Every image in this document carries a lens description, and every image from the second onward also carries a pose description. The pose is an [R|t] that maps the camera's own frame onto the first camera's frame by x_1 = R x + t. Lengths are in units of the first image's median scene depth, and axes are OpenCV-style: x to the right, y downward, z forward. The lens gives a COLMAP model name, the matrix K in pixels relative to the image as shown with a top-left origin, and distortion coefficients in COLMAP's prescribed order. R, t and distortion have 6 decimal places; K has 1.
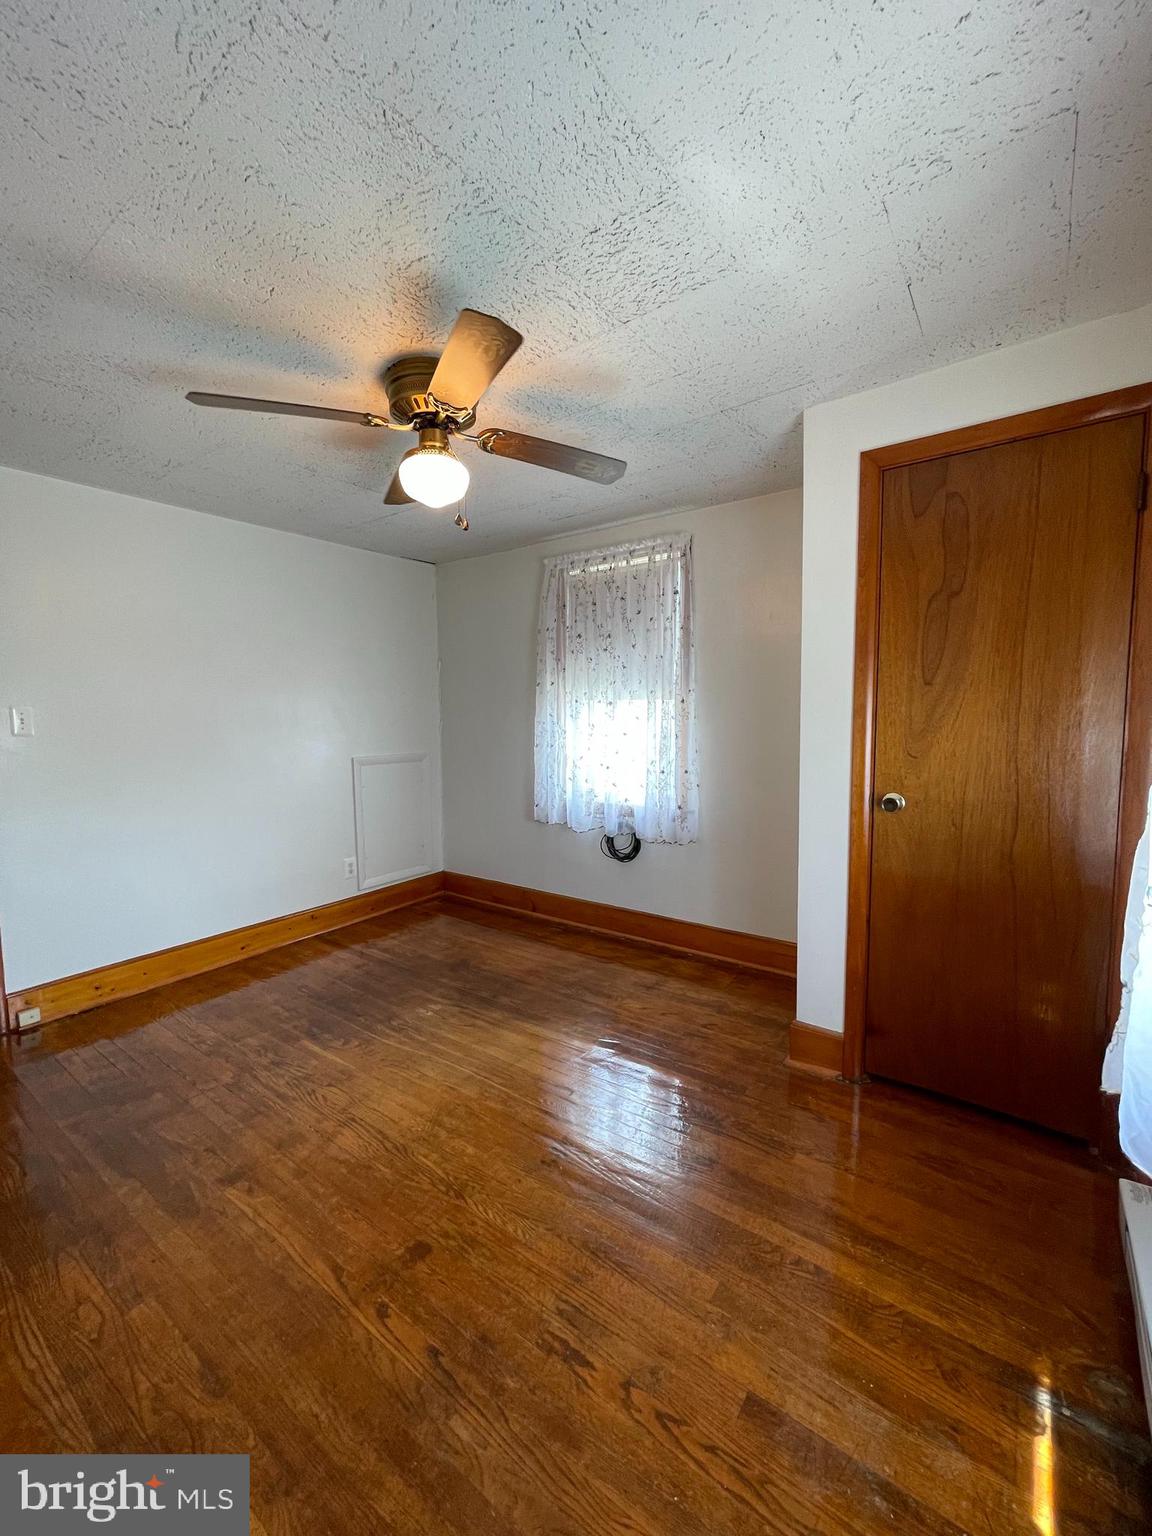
lens RADIAL K [[626.1, 0, 582.5], [0, 626.1, 768.7], [0, 0, 1]] dist [-0.000099, 0.000565]
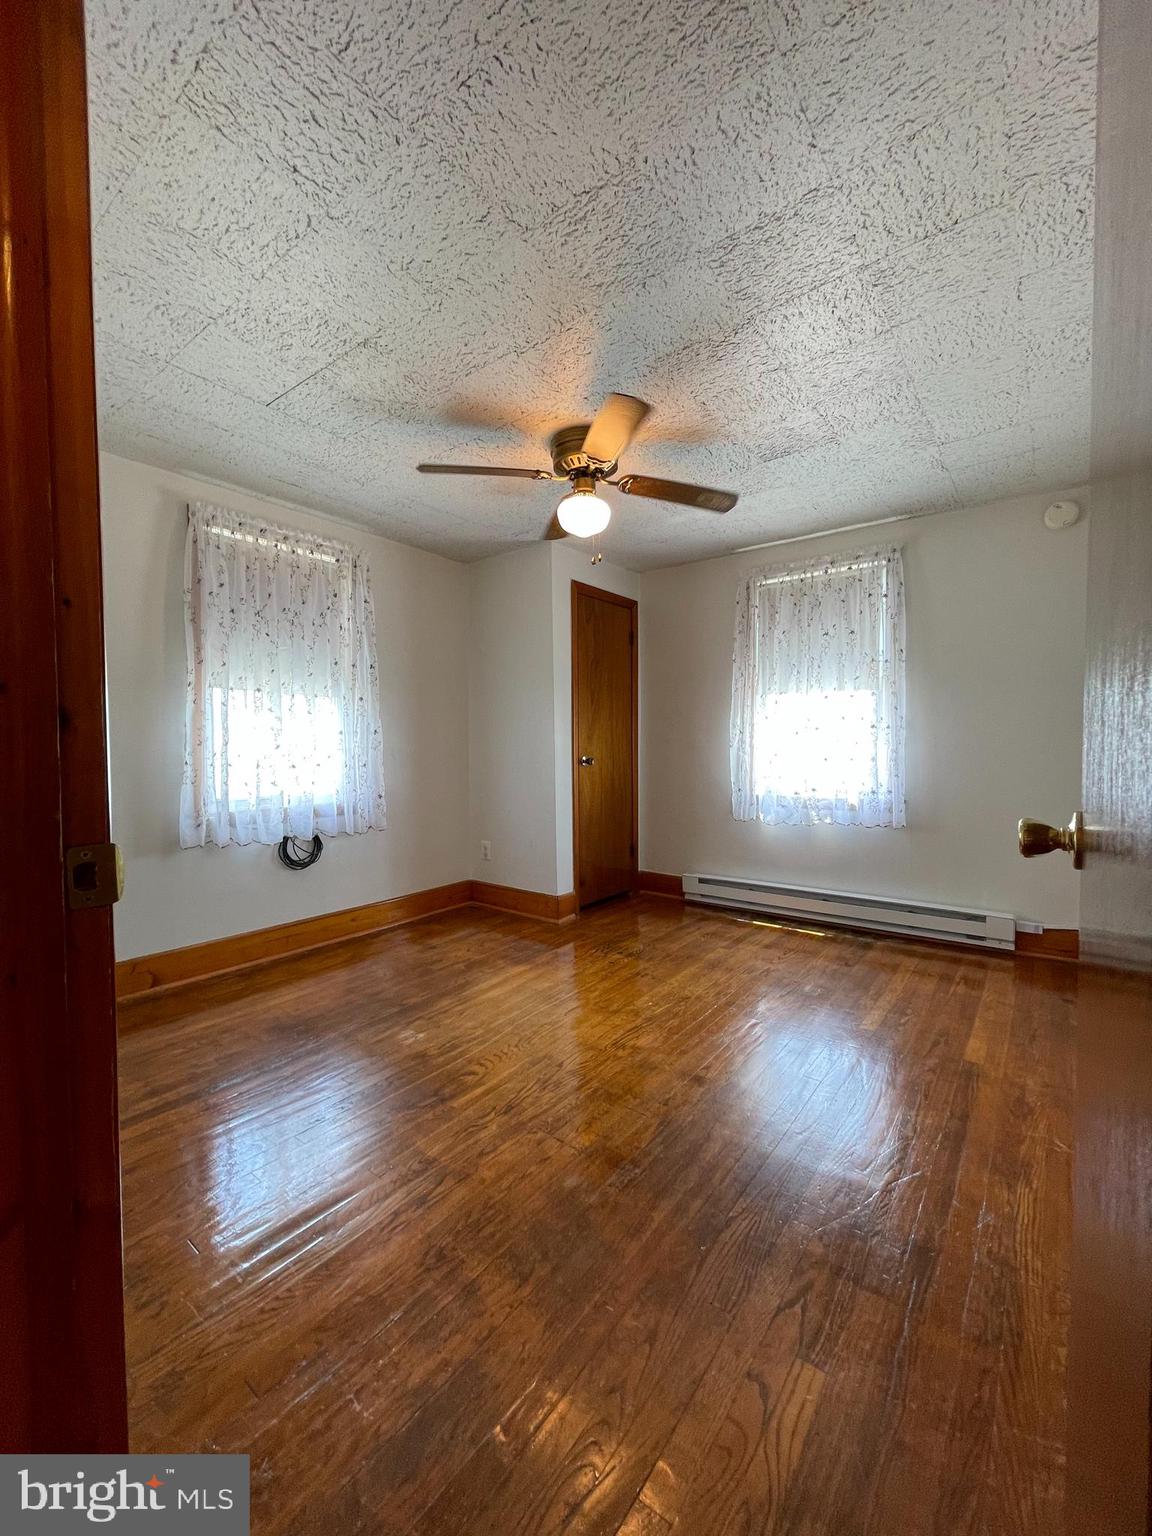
lens RADIAL K [[626.1, 0, 568.0], [0, 626.1, 763.8], [0, 0, 1]] dist [-0.000099, 0.000565]
pose [[0.020232, -0.013253, 0.999707, -1.044531], [0.091022, 0.995784, 0.011359, 0.025522], [-0.995643, 0.090766, 0.021353, 0.709328]]
